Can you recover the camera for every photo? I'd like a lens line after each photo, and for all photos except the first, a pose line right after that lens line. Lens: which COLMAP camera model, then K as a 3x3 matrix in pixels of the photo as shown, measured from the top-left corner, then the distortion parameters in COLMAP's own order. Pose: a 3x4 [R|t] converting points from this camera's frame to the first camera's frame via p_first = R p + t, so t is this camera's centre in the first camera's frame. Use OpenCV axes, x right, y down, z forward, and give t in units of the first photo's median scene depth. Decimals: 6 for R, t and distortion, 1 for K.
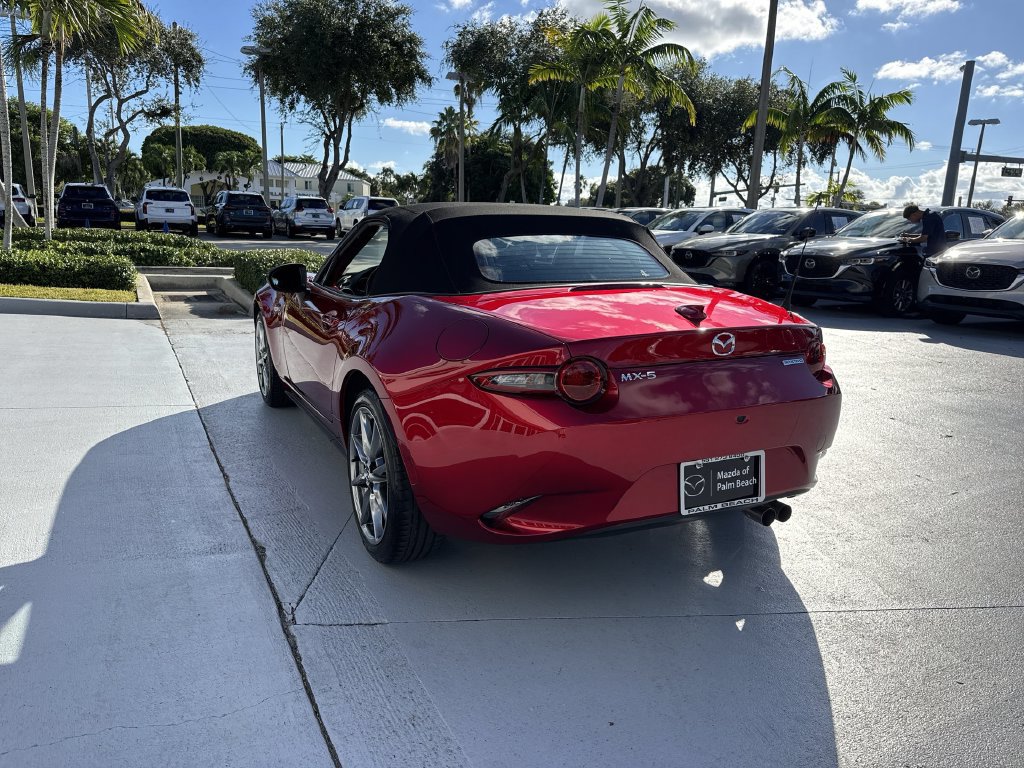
lens RADIAL K [[727.0, 0, 503.2], [0, 727.0, 383.5], [0, 0, 1]] dist [0.036584, -0.051226]
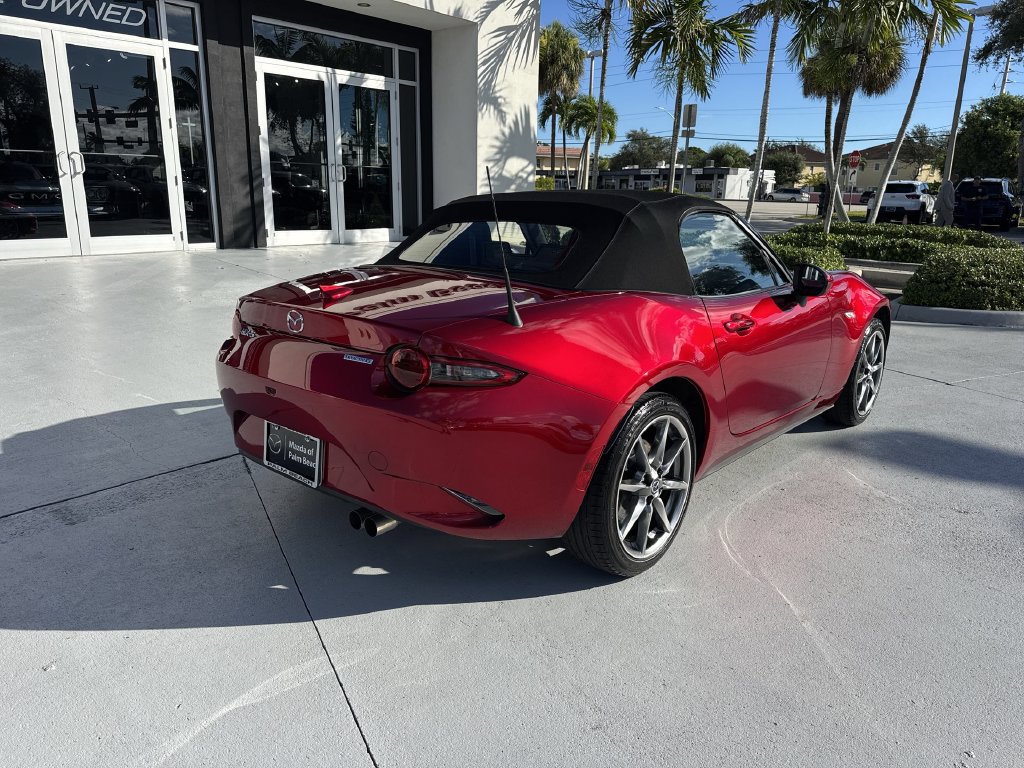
lens RADIAL K [[727.0, 0, 512.0], [0, 727.0, 386.0], [0, 0, 1]] dist [0.036584, -0.051226]
pose [[0.384651, 0.209361, -0.899006, 0.094856], [-0.202365, 0.969372, 0.139164, -0.011963], [0.900607, 0.128398, 0.415237, 0.058005]]
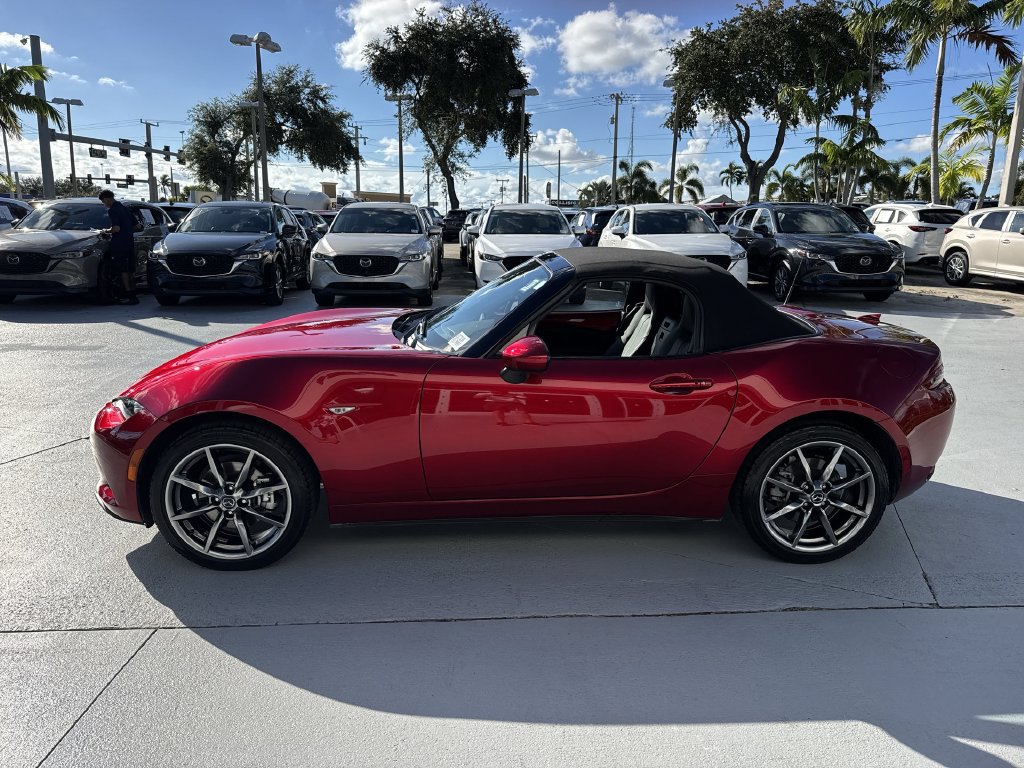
lens RADIAL K [[727.0, 0, 517.9], [0, 727.0, 380.0], [0, 0, 1]] dist [0.036584, -0.051226]
pose [[0.385545, -0.215634, 0.897138, -0.111700], [0.188647, 0.970191, 0.152122, -0.026459], [-0.903199, 0.110592, 0.414731, 0.074516]]
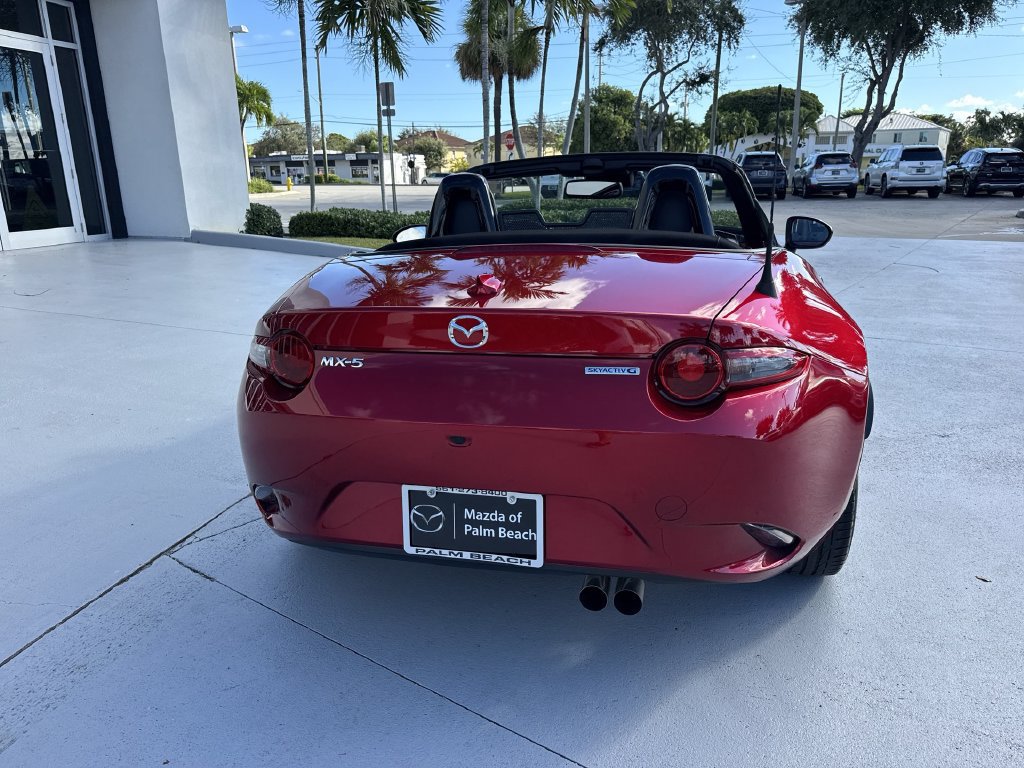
lens RADIAL K [[727.1, 0, 516.3], [0, 727.1, 386.5], [0, 0, 1]] dist [0.034823, -0.038921]
pose [[0.758115, 0.131940, -0.638635, 0.053656], [-0.098193, 0.991249, 0.088225, -0.004599], [0.644686, -0.004175, 0.764436, 0.033482]]
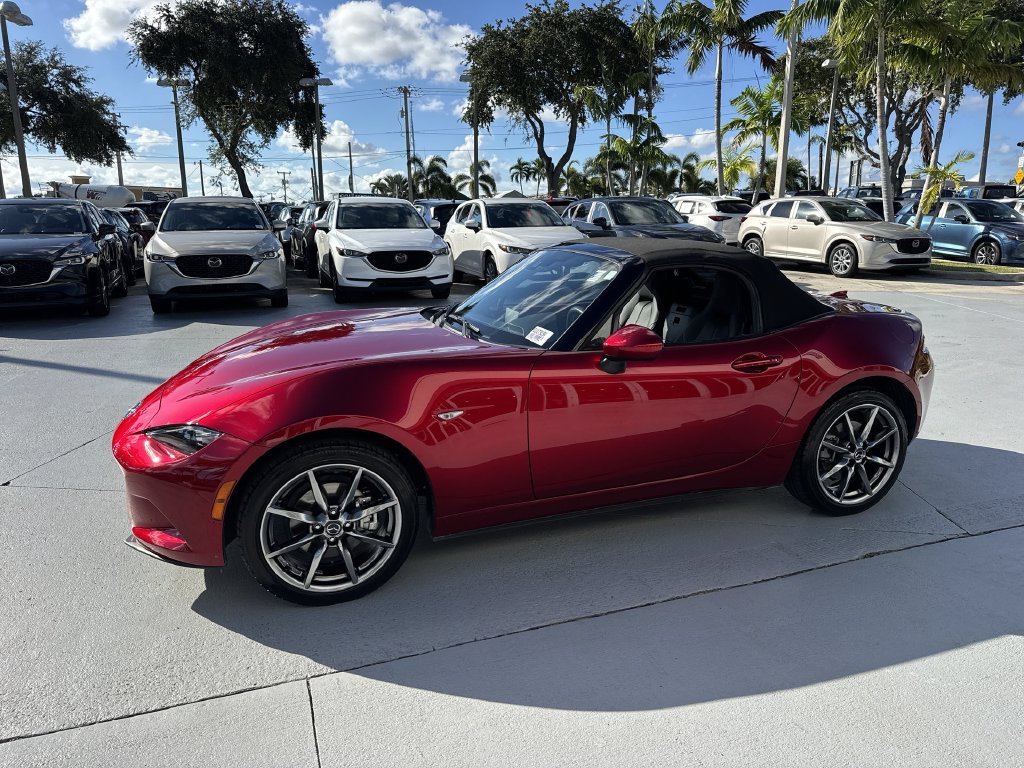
lens RADIAL K [[727.0, 0, 523.7], [0, 727.0, 383.1], [0, 0, 1]] dist [0.036584, -0.051226]
pose [[0.100463, -0.245148, 0.964266, -0.119936], [0.211102, 0.952355, 0.220126, -0.033601], [-0.972288, 0.181443, 0.147428, 0.110292]]
